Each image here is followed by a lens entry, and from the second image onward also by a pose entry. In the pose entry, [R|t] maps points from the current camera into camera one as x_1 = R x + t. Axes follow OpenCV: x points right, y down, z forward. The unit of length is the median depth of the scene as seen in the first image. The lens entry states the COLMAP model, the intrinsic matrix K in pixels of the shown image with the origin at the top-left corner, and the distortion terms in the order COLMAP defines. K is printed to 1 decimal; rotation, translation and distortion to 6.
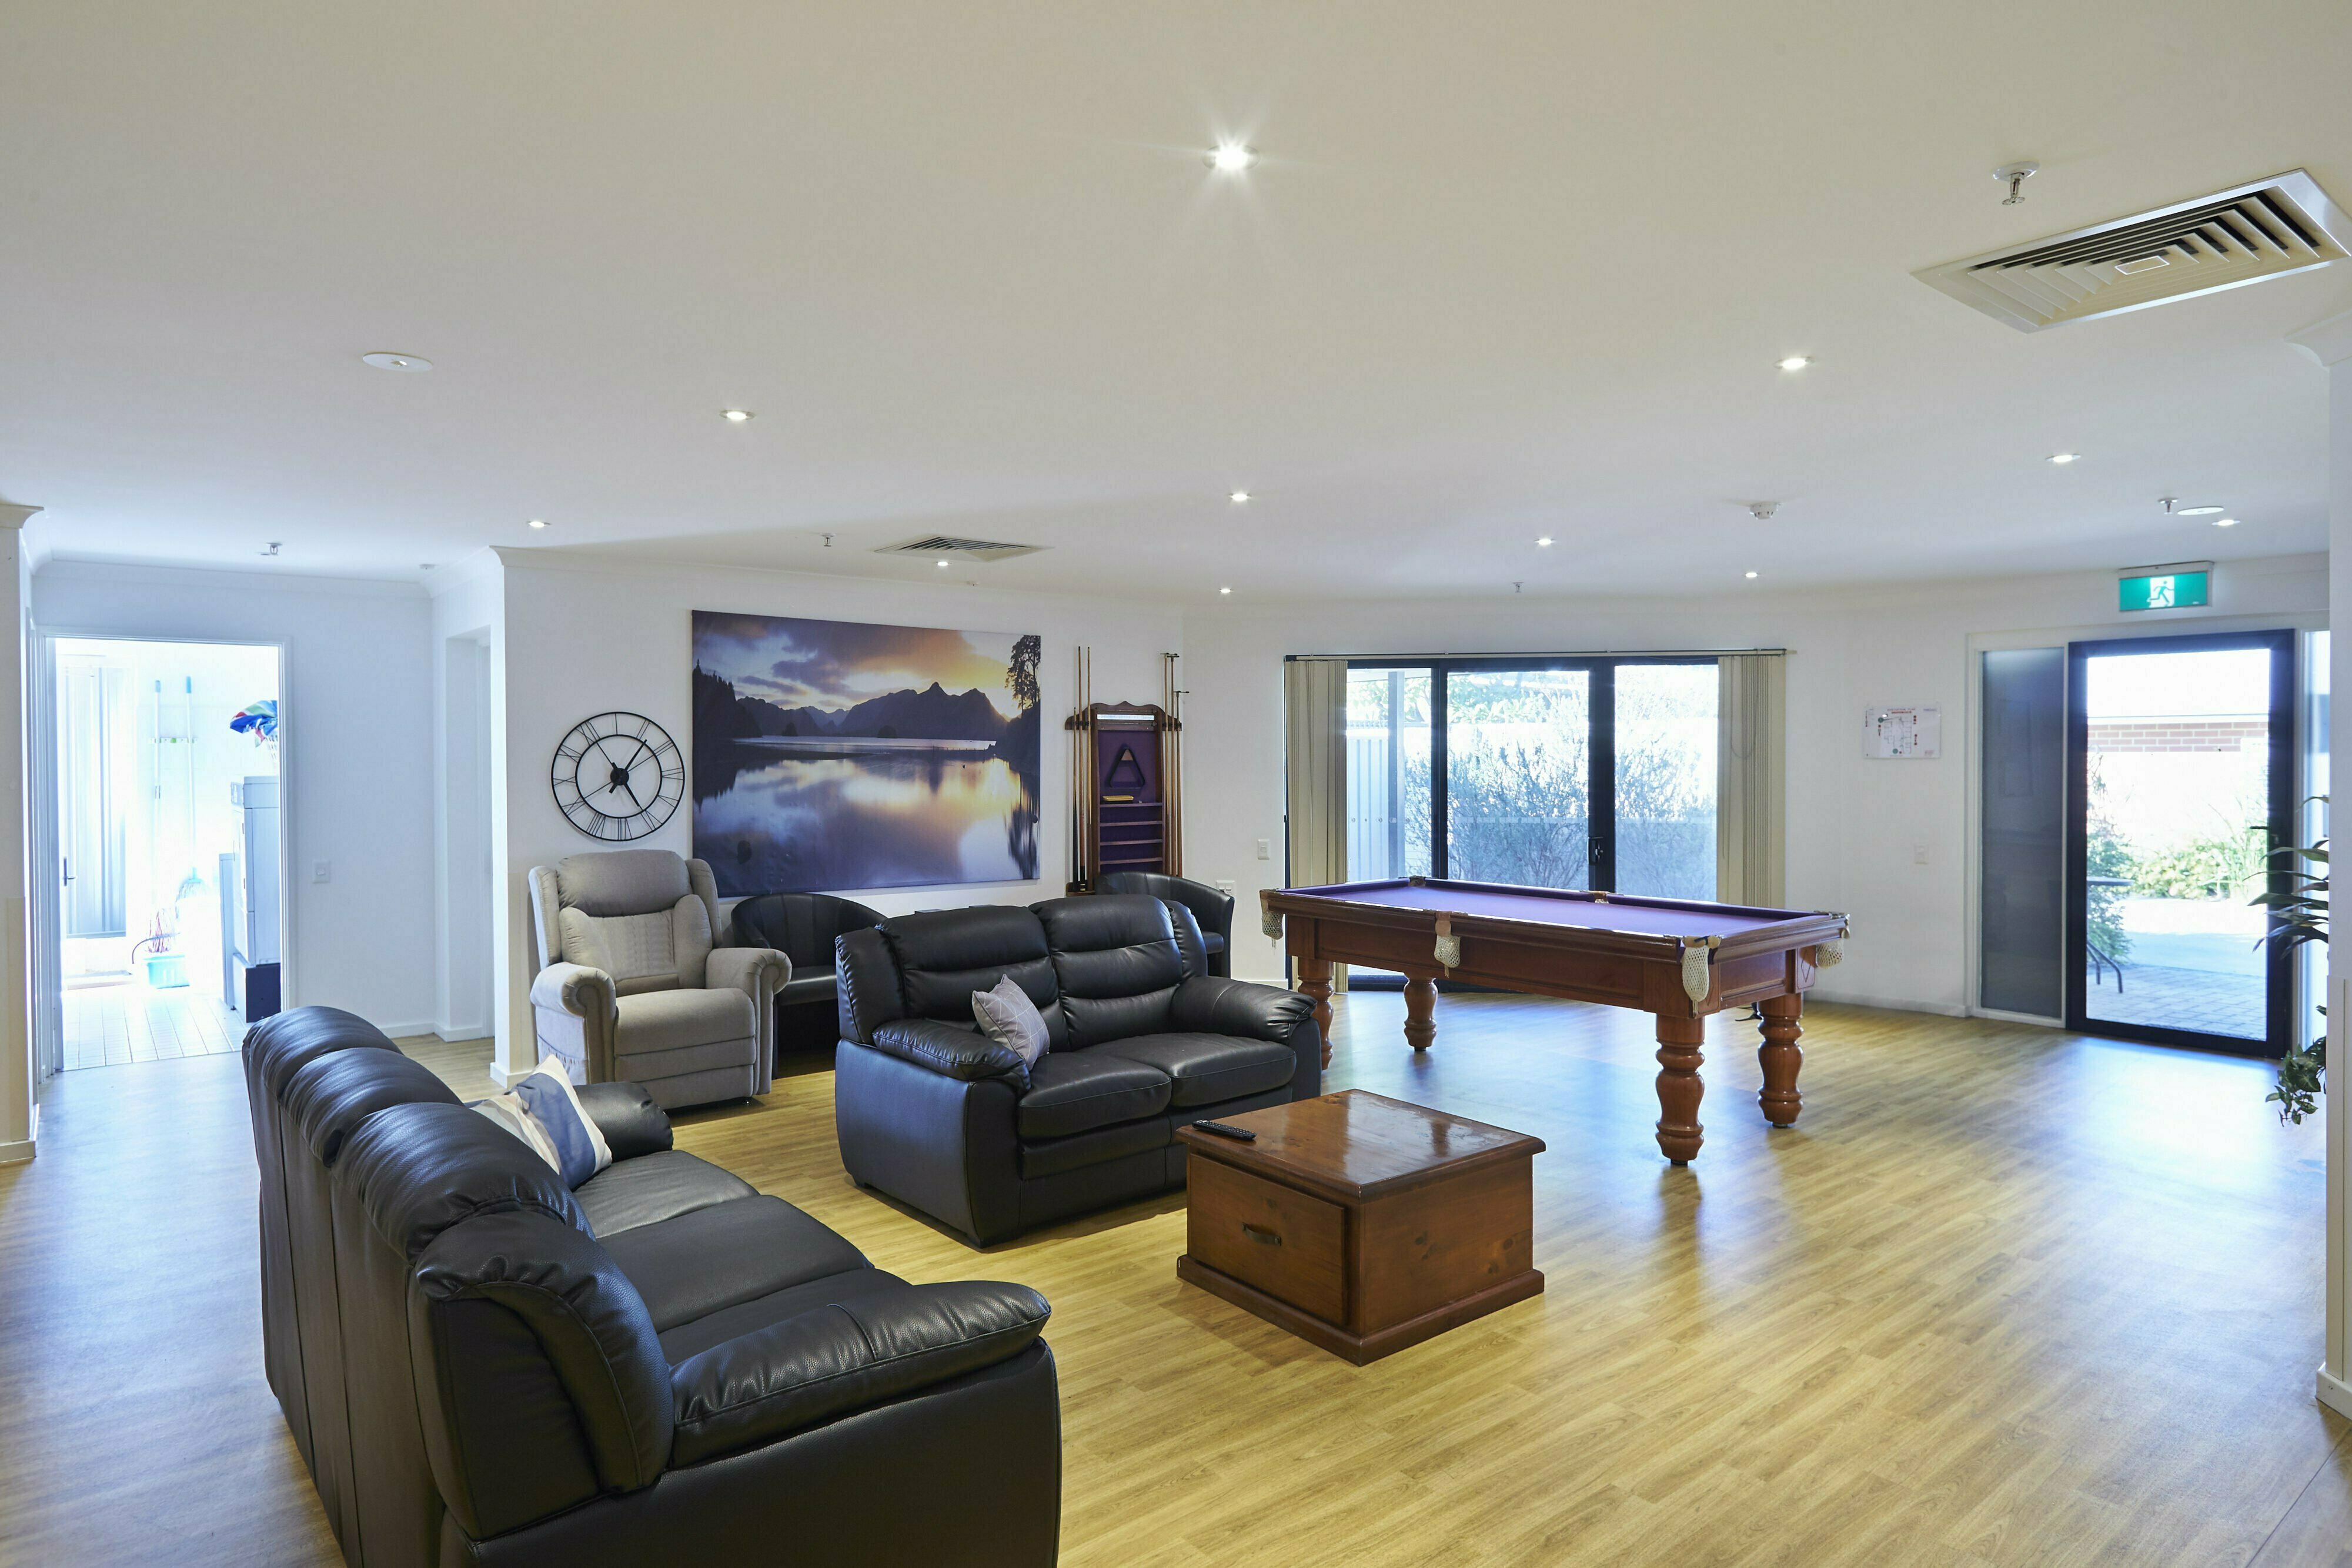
lens RADIAL K [[1353.3, 0, 1169.3], [0, 1353.3, 775.5], [0, 0, 1]] dist [0.003103, 0.001228]
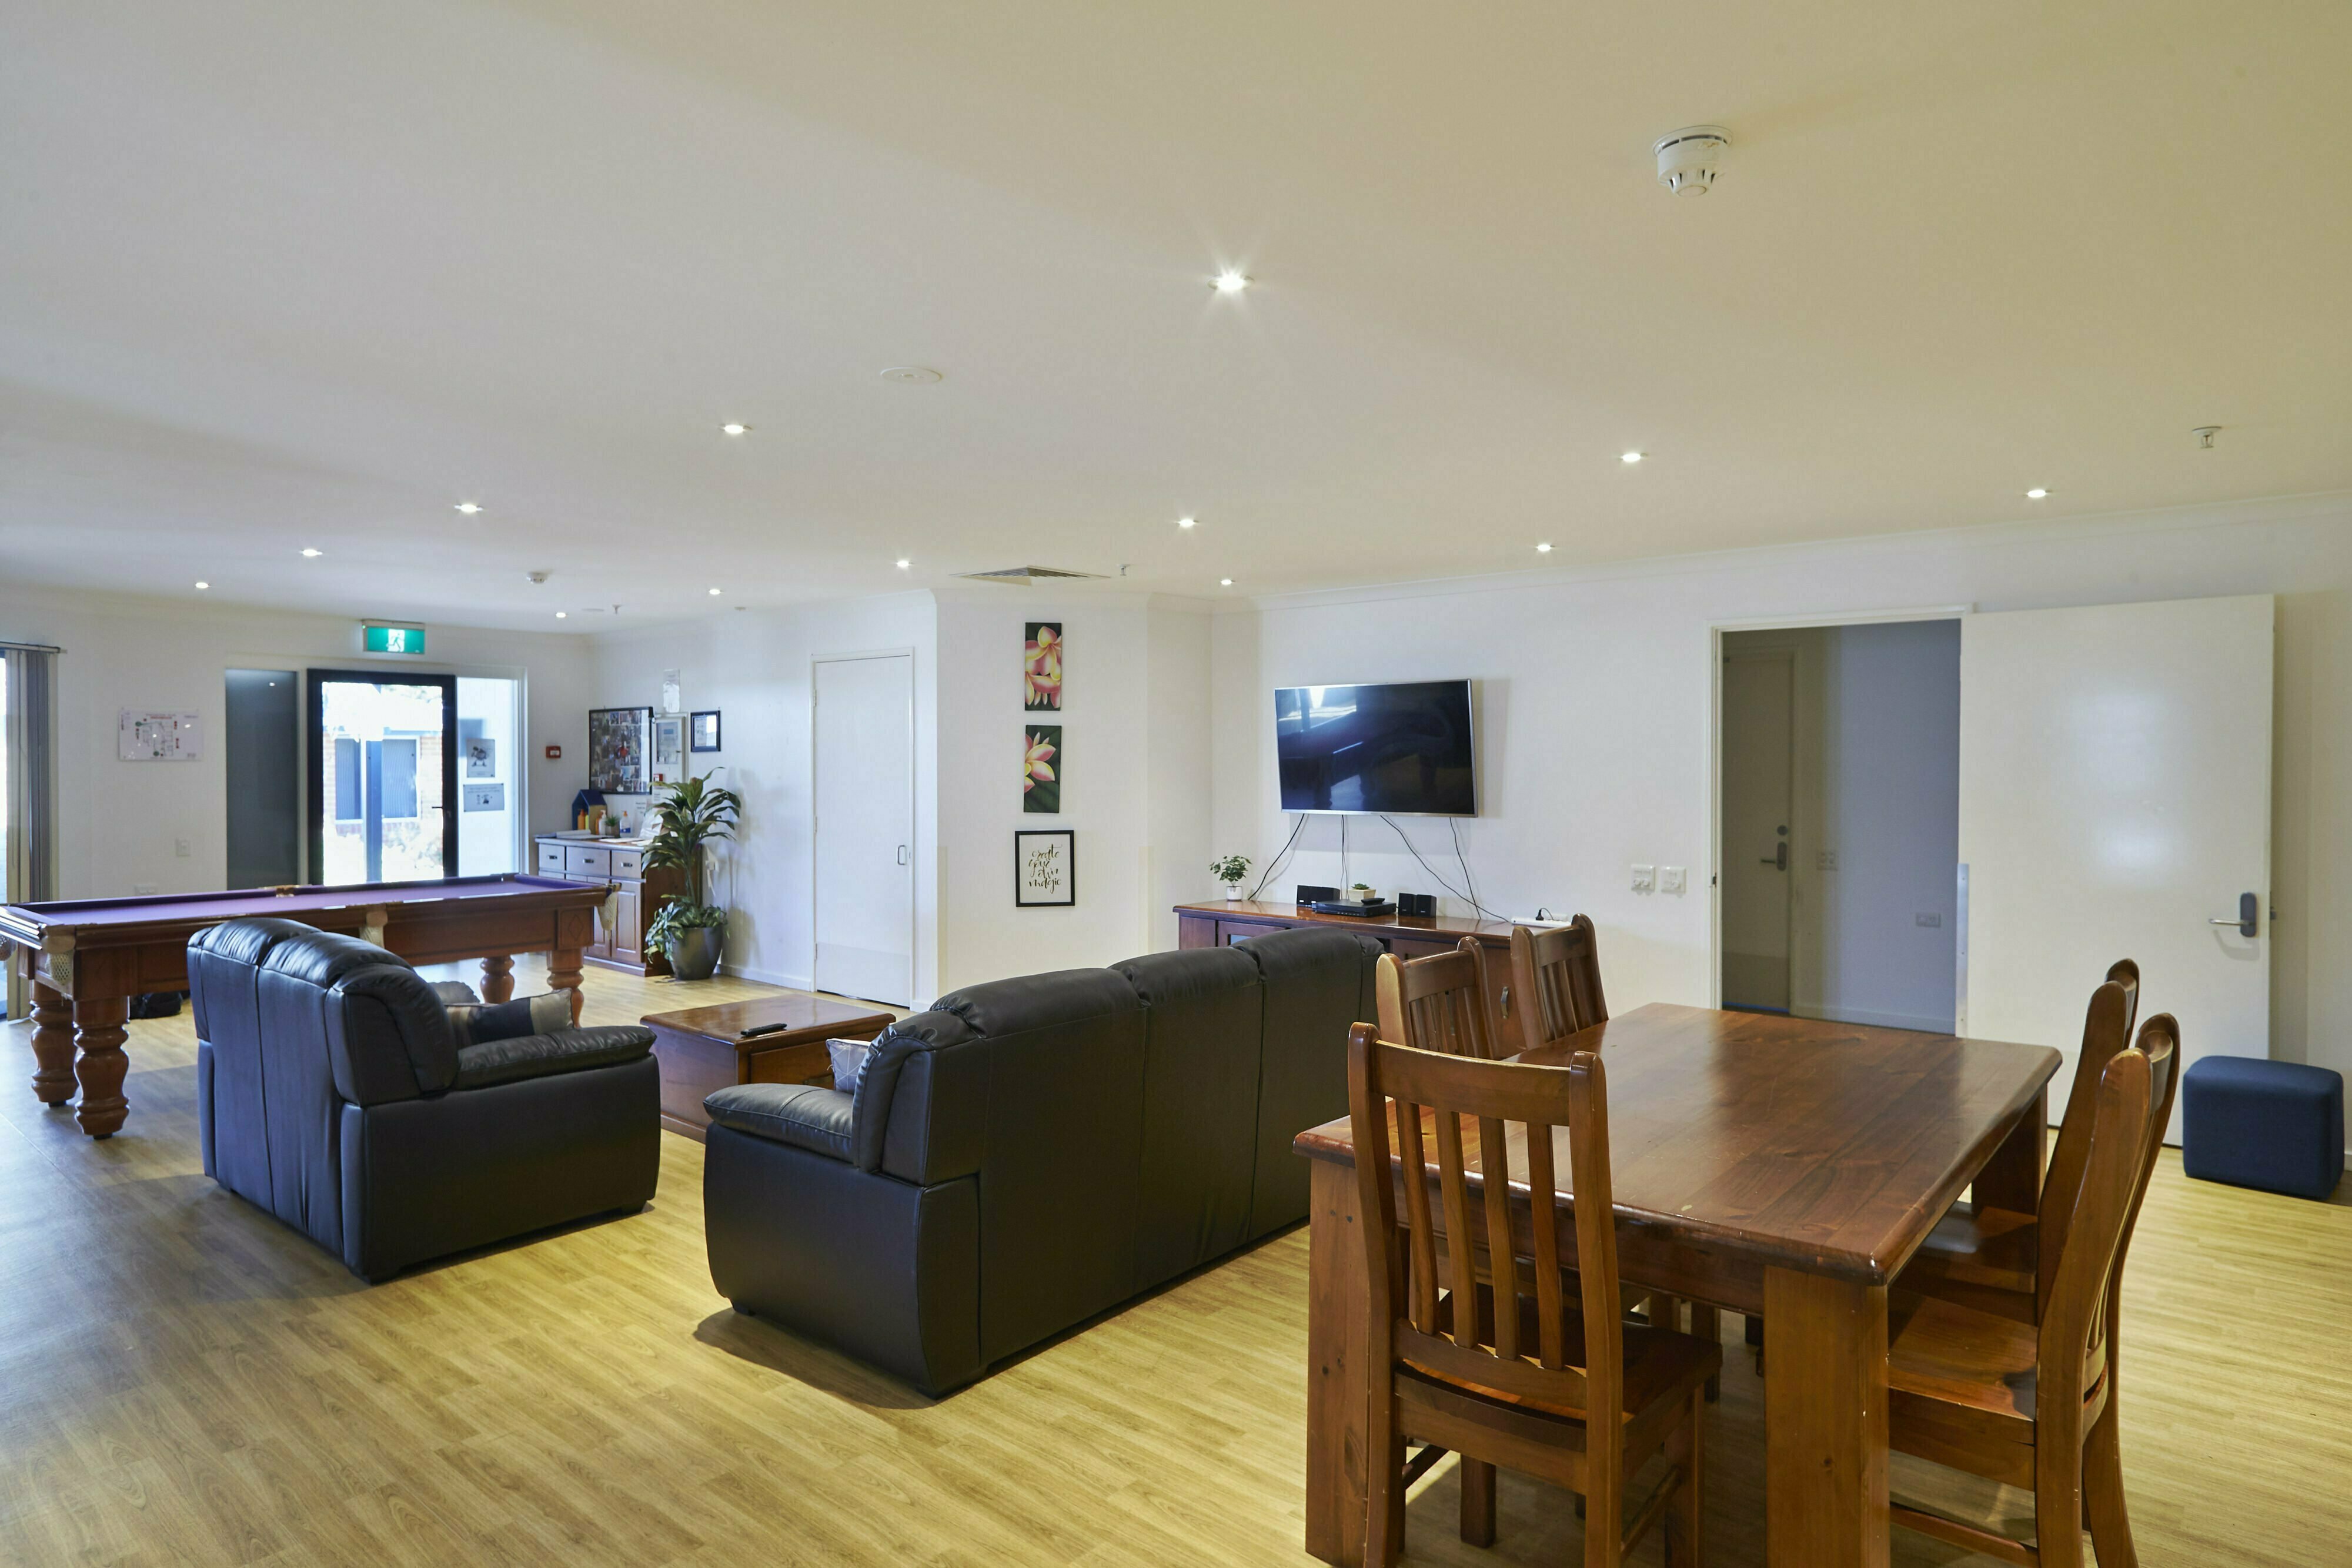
lens RADIAL K [[1353.3, 0, 1160.2], [0, 1353.3, 790.4], [0, 0, 1]] dist [0.003103, 0.001228]
pose [[-0.174840, -0.021290, 0.984367, -0.777452], [0.012498, 0.999638, 0.023840, -0.004945], [-0.984518, 0.016470, -0.174510, 0.473582]]
